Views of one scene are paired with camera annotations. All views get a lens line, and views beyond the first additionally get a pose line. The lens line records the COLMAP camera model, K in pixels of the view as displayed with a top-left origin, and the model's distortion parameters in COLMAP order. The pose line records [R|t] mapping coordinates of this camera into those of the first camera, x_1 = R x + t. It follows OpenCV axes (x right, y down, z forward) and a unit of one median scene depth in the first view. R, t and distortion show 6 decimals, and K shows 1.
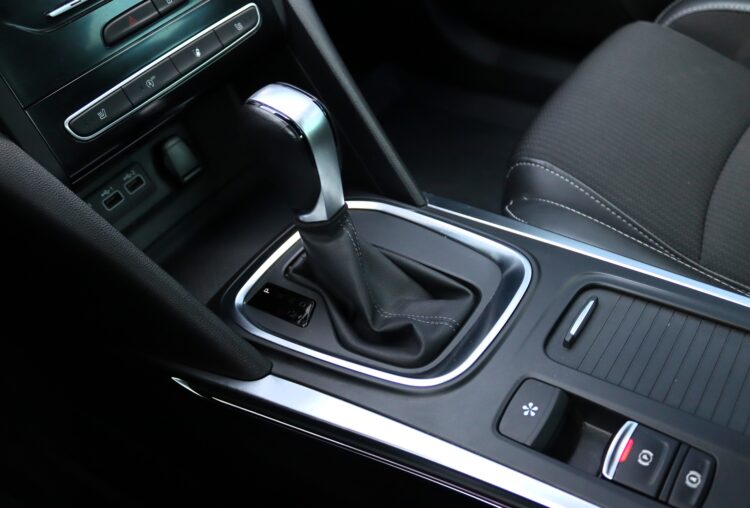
lens RADIAL K [[701.3, 0, 372.7], [0, 701.3, 239.0], [0, 0, 1]] dist [-0.066378, 0.007672]
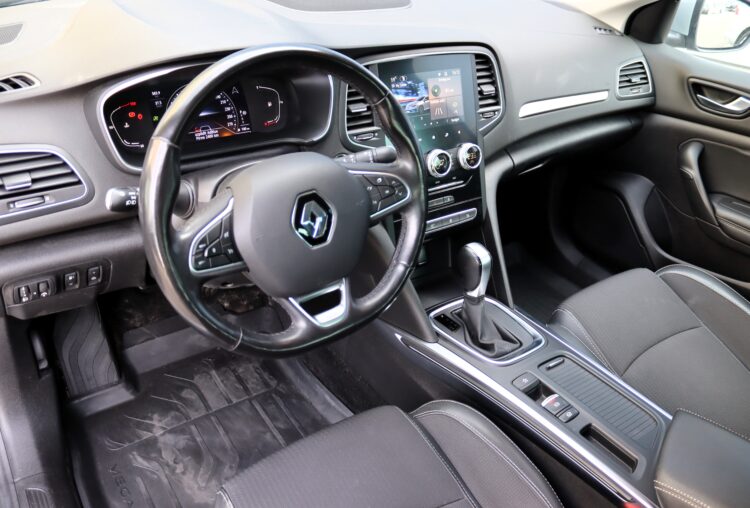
lens RADIAL K [[630.2, 0, 375.0], [0, 630.2, 254.0], [0, 0, 1]] dist [-0.095509, 0.008291]
pose [[0.921978, 0.345559, -0.174772, -0.058568], [-0.369524, 0.920049, -0.130240, 0.264036], [0.115793, 0.184661, 0.975957, -1.336143]]
